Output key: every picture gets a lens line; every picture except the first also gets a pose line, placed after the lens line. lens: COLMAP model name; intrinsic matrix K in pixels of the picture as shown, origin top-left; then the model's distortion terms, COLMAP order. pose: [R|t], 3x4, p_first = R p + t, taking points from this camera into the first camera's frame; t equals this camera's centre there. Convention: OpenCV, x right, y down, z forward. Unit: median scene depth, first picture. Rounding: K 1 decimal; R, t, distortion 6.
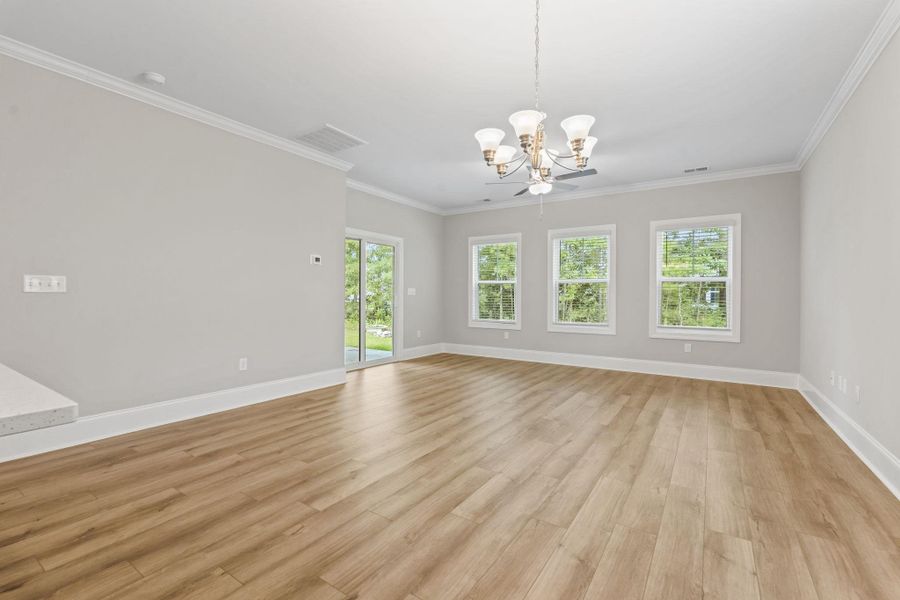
lens RADIAL K [[396.5, 0, 448.7], [0, 396.5, 292.2], [0, 0, 1]] dist [-0.002584, -0.000192]
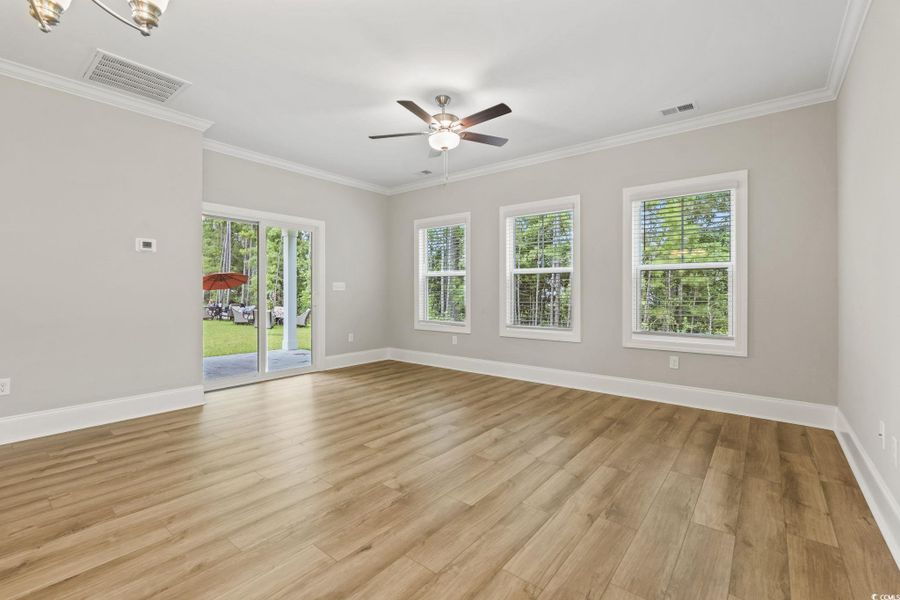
lens RADIAL K [[398.8, 0, 448.6], [0, 398.8, 286.9], [0, 0, 1]] dist [-0.003554, -0.000447]
pose [[0.996161, -0.006482, -0.087304, 0.298793], [0.006292, 0.999977, -0.002448, 0.004002], [0.087318, 0.001889, 0.996179, 0.281774]]
